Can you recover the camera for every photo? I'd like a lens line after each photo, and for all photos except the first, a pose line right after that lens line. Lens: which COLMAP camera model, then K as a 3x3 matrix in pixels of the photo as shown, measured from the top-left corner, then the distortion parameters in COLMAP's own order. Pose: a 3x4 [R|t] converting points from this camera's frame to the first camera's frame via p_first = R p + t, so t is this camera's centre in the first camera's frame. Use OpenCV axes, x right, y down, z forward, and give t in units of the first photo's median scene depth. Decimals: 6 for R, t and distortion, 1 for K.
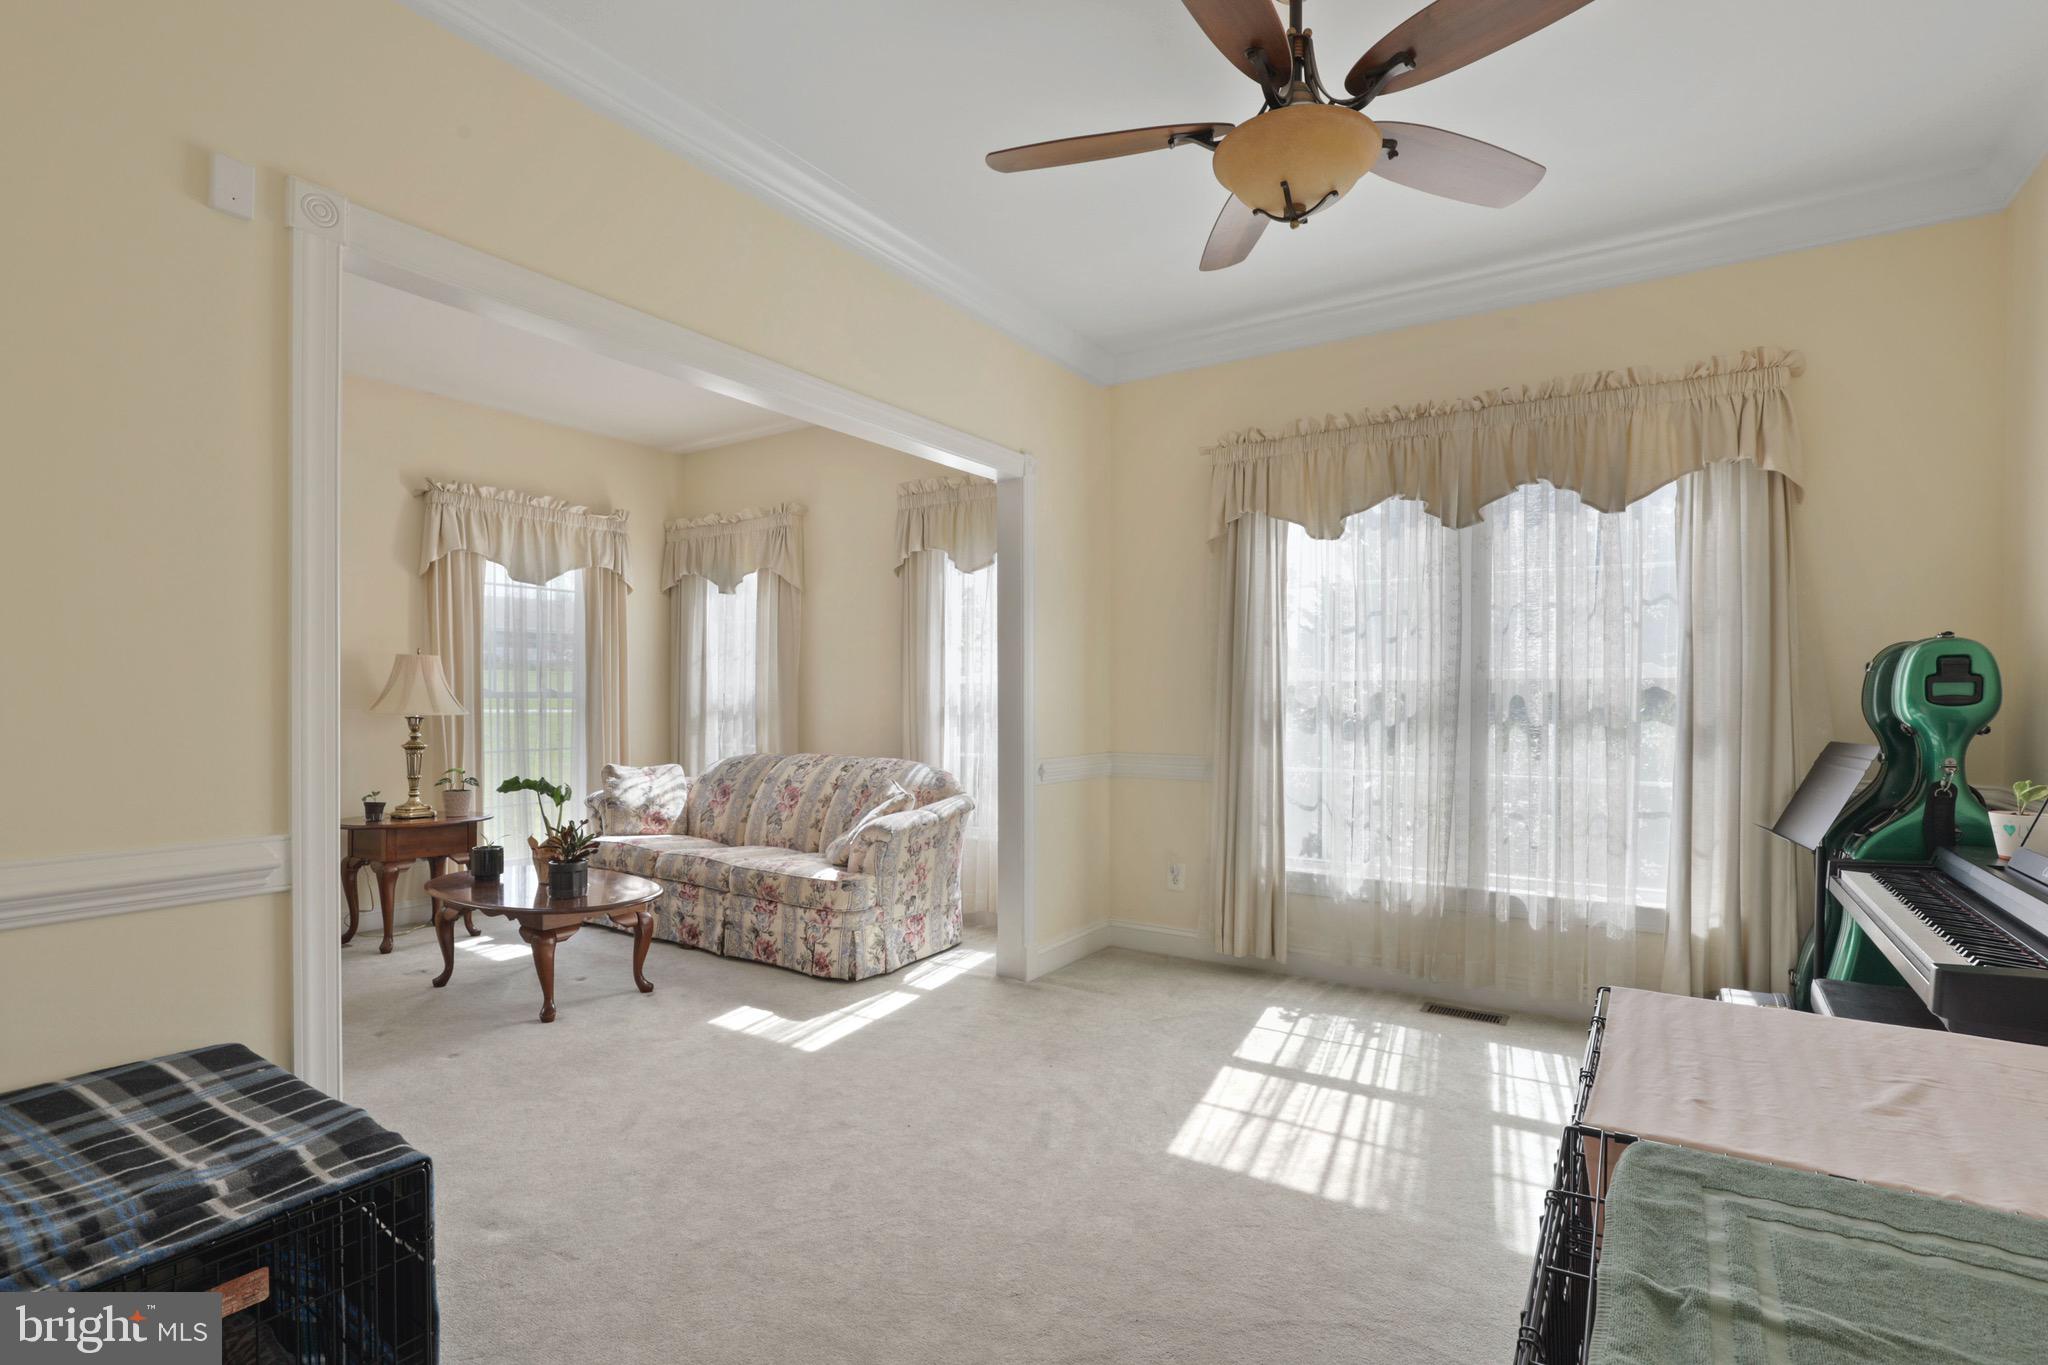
lens RADIAL K [[947.4, 0, 1024.6], [0, 947.4, 704.1], [0, 0, 1]] dist [-0.013628, 0.002912]
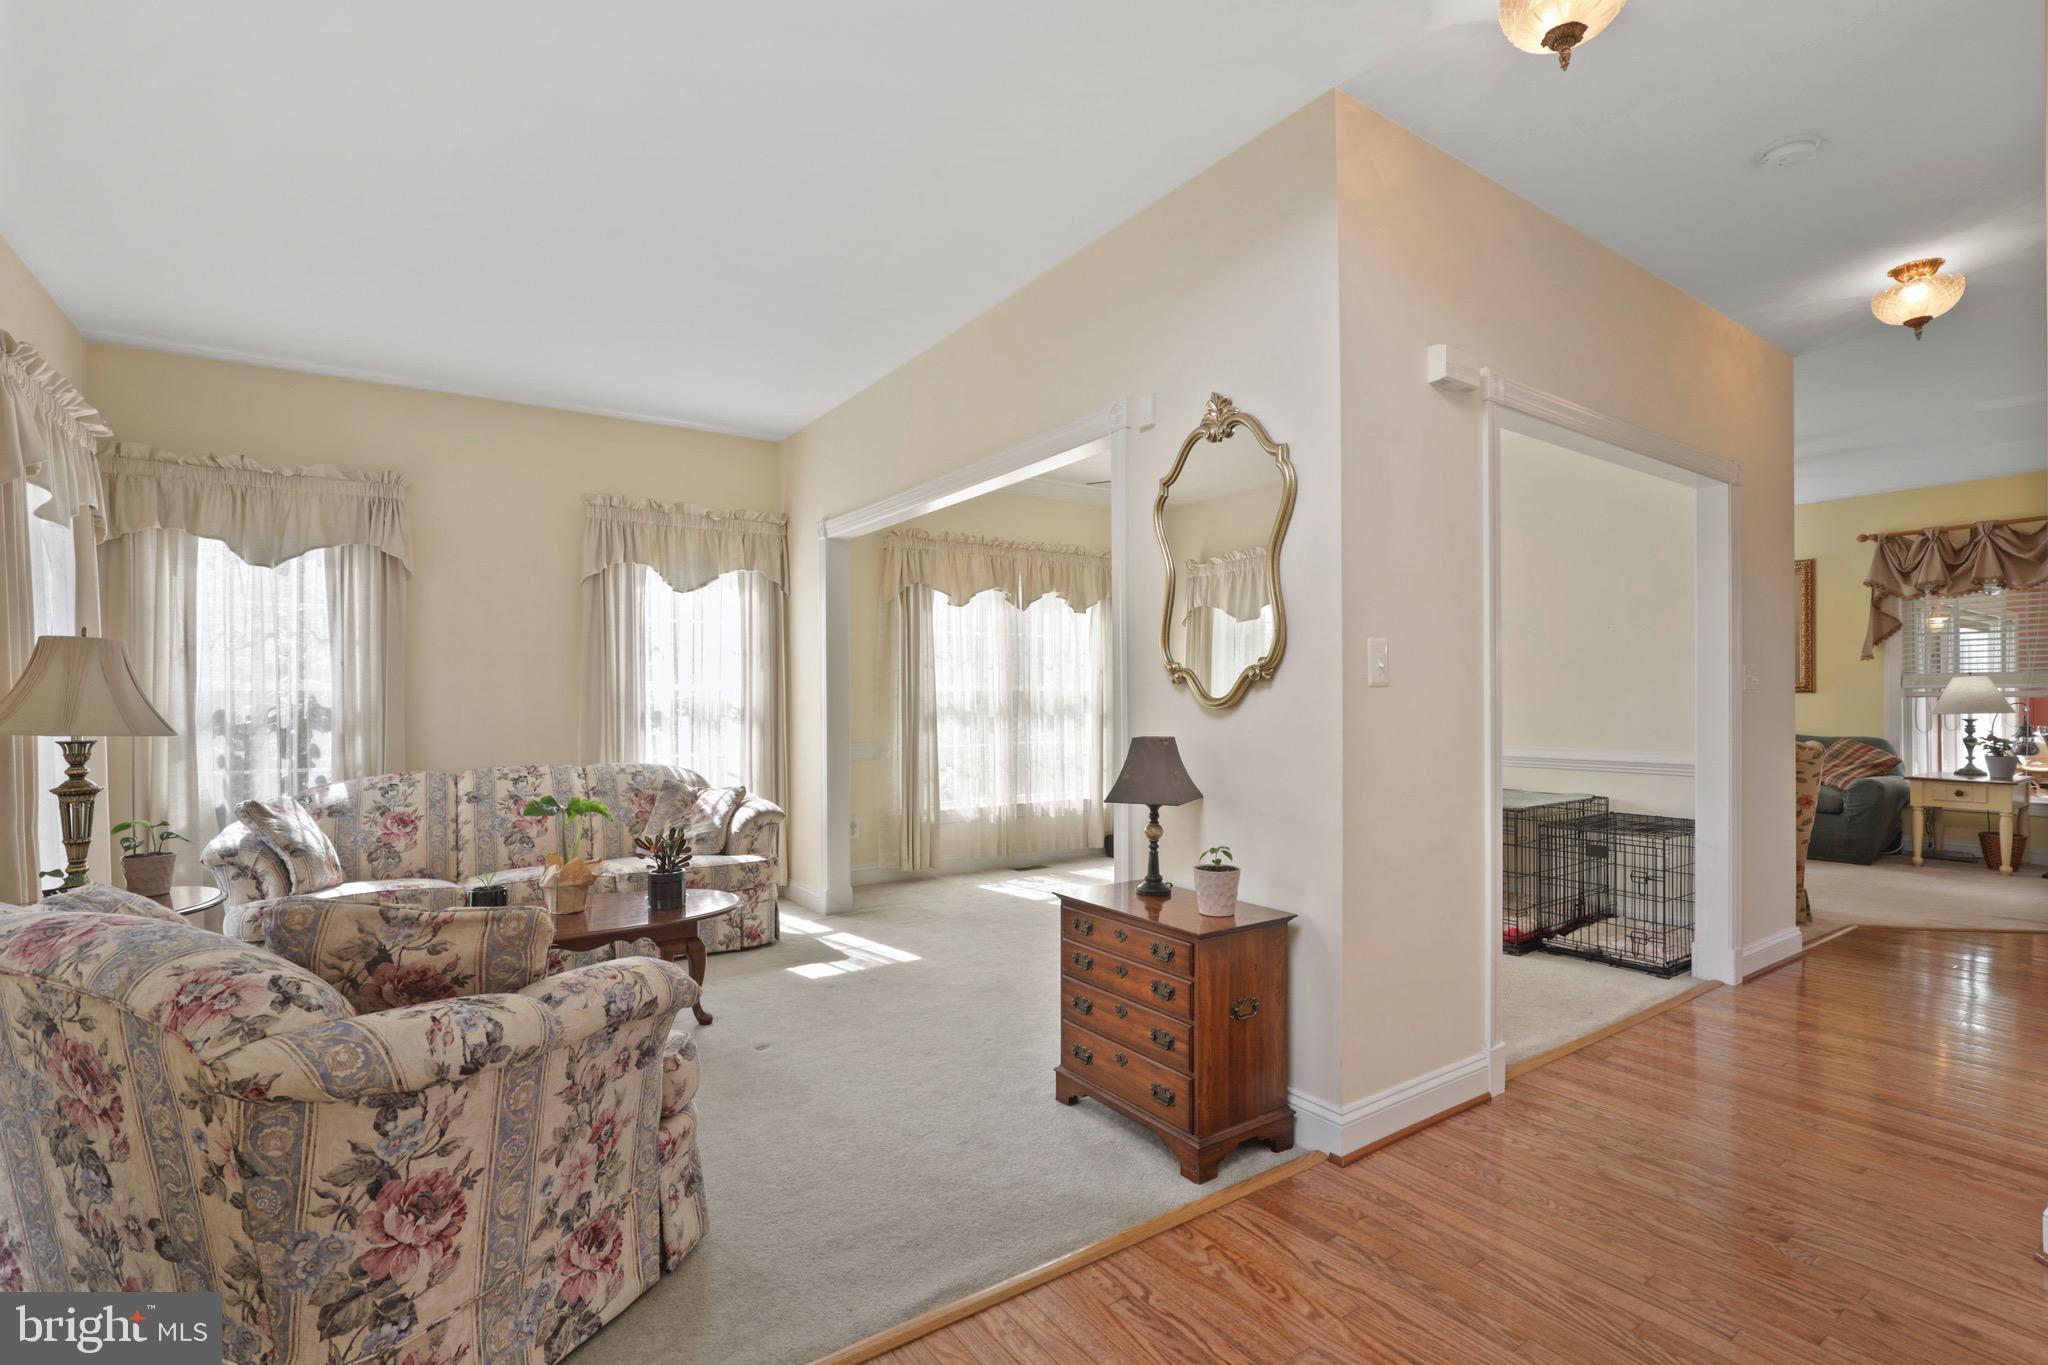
lens RADIAL K [[947.4, 0, 1011.8], [0, 947.4, 691.7], [0, 0, 1]] dist [-0.013628, 0.002912]
pose [[0.397030, 0.003132, 0.917800, -1.172197], [0.007600, 0.999949, -0.006700, -0.012853], [-0.917774, 0.009636, 0.396986, 0.254087]]
